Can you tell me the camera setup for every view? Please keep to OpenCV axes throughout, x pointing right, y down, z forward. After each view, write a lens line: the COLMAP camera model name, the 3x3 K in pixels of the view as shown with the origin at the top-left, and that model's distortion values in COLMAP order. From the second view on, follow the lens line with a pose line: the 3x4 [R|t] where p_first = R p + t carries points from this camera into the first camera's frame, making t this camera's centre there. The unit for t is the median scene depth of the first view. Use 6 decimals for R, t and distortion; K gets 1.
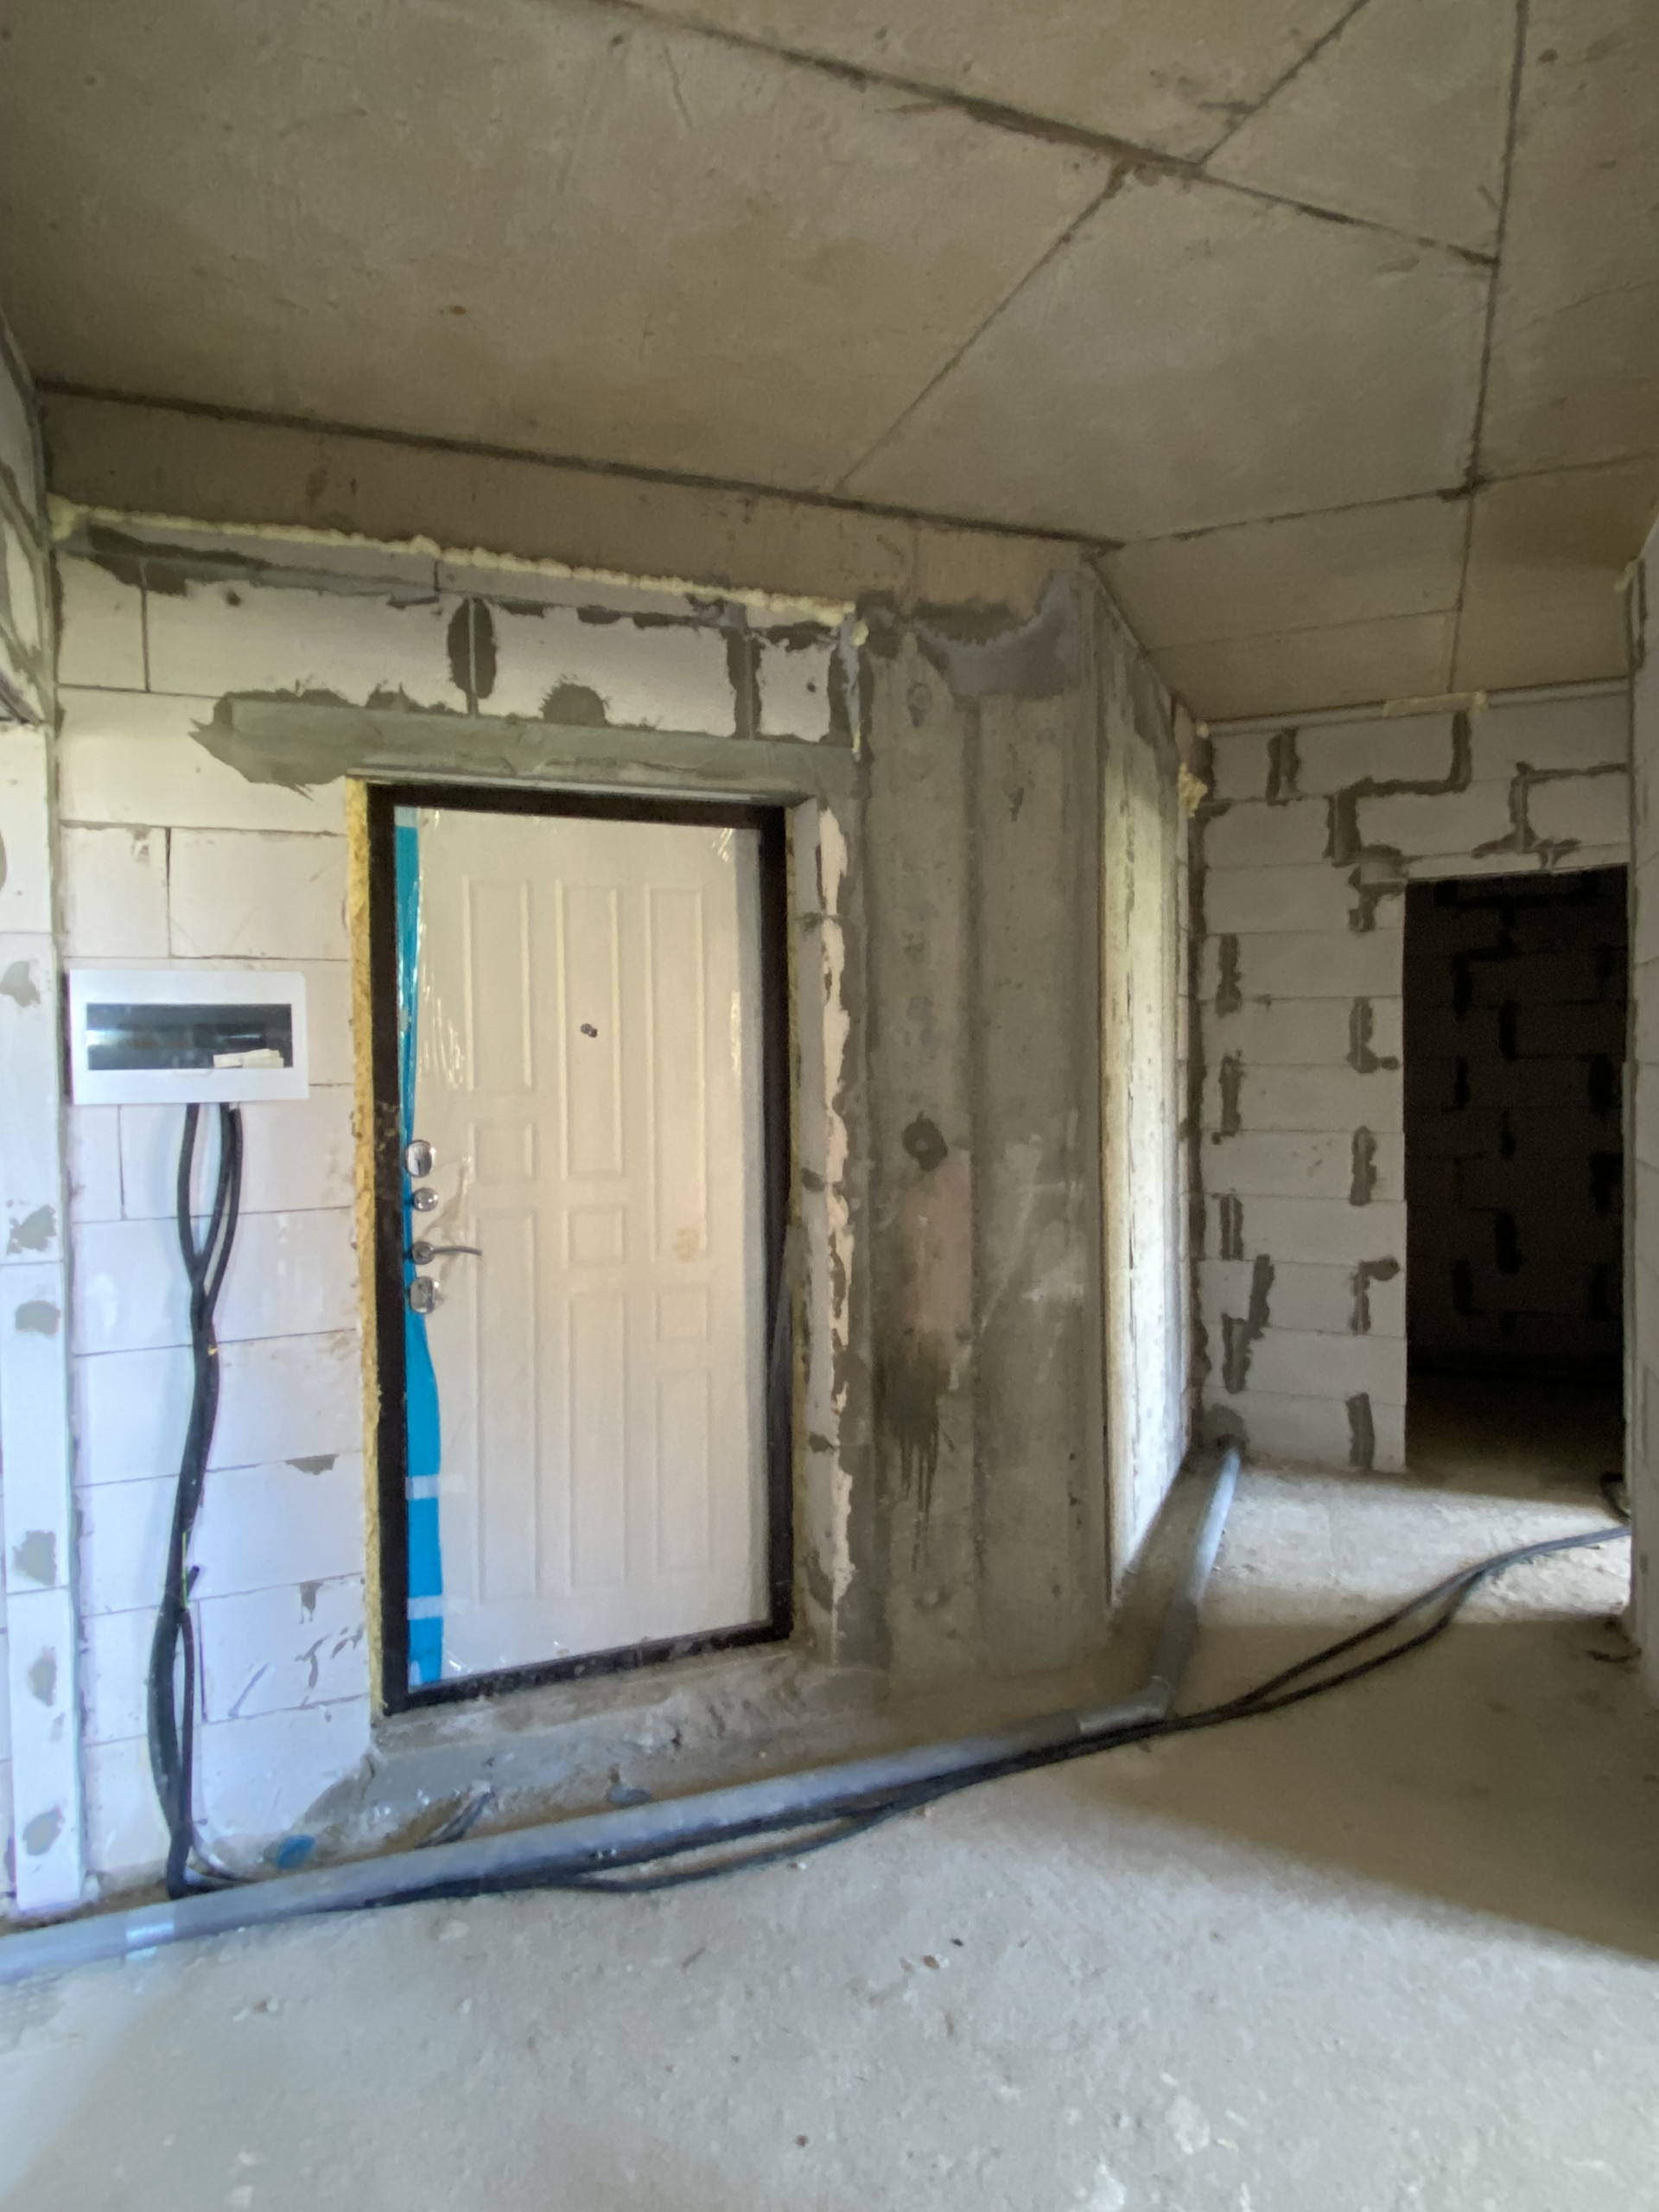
lens RADIAL K [[1326.4, 0, 826.0], [0, 1326.4, 1097.5], [0, 0, 1]] dist [0.042530, -0.036971]
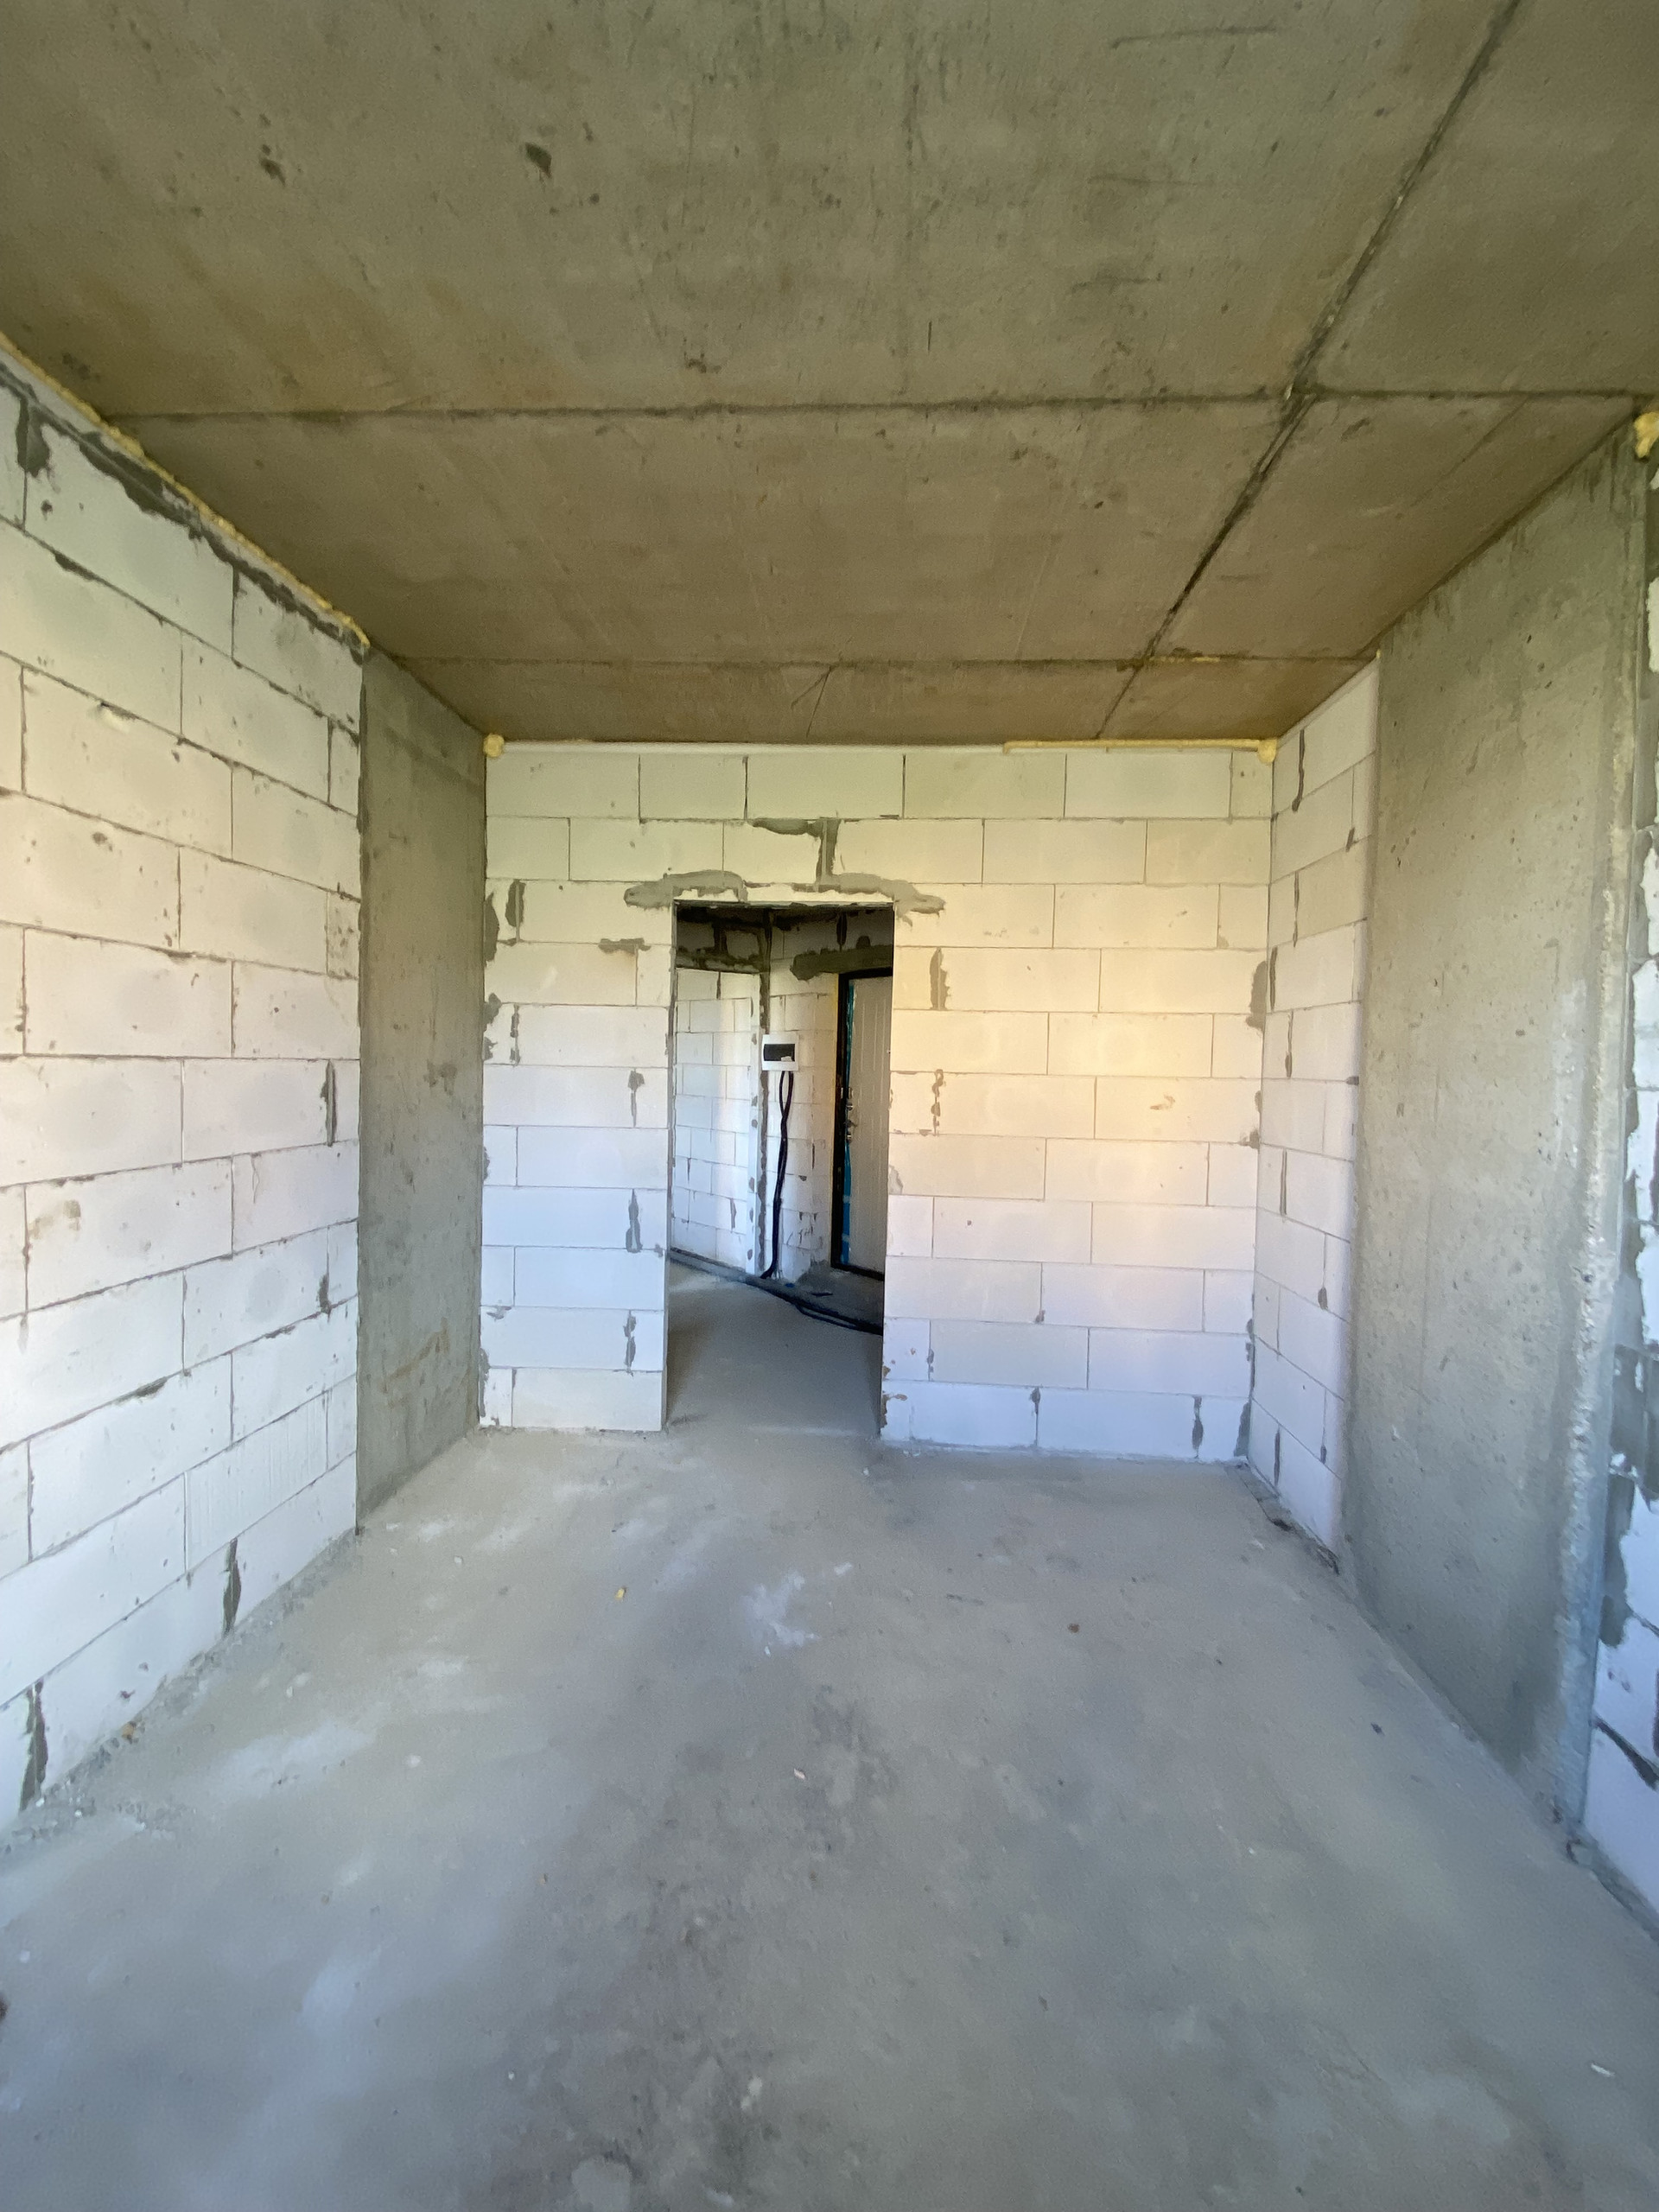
lens RADIAL K [[981.1, 0, 829.9], [0, 981.1, 1106.4], [0, 0, 1]] dist [-0.010214, -0.001682]
pose [[0.333590, 0.058818, -0.940881, 2.410847], [-0.053003, 0.997643, 0.043574, -0.026109], [0.941227, 0.035334, 0.335922, 0.258764]]
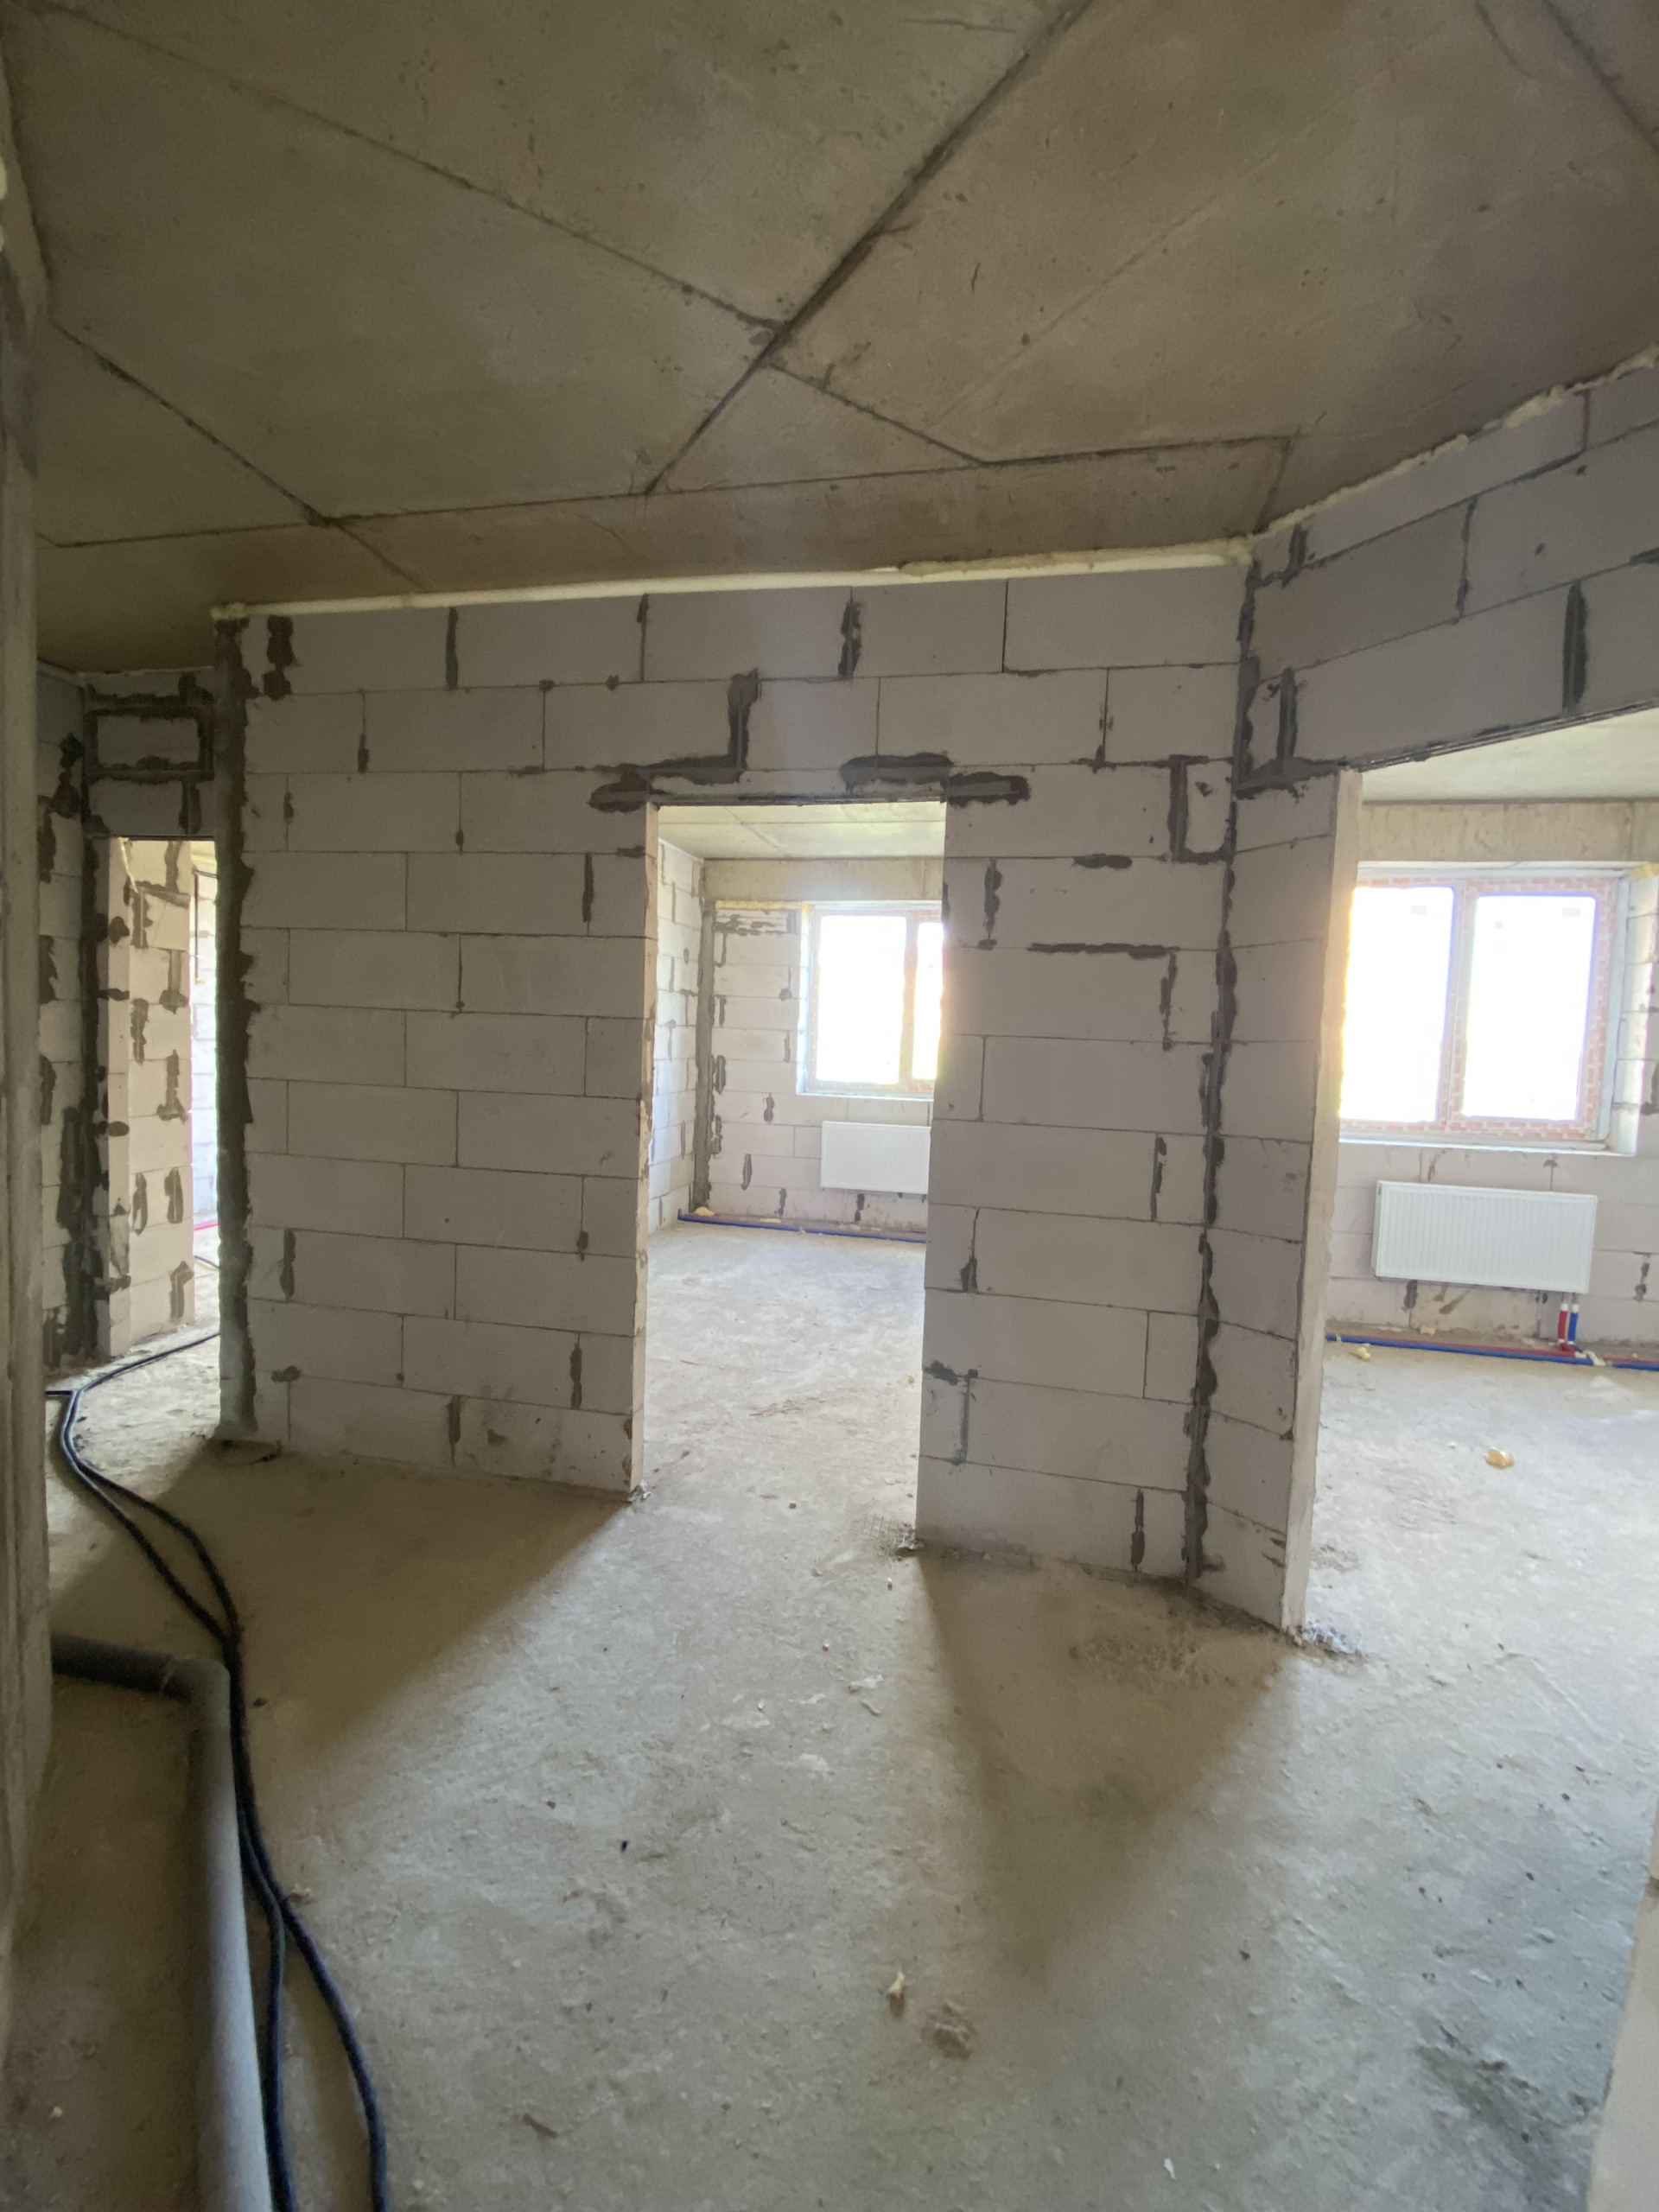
lens RADIAL K [[981.1, 0, 831.5], [0, 981.1, 1103.6], [0, 0, 1]] dist [-0.010214, -0.001682]
pose [[-0.196449, -0.068480, 0.978120, -0.673438], [-0.001984, 0.997584, 0.069444, 0.005716], [-0.980512, 0.011702, -0.196110, 0.982676]]
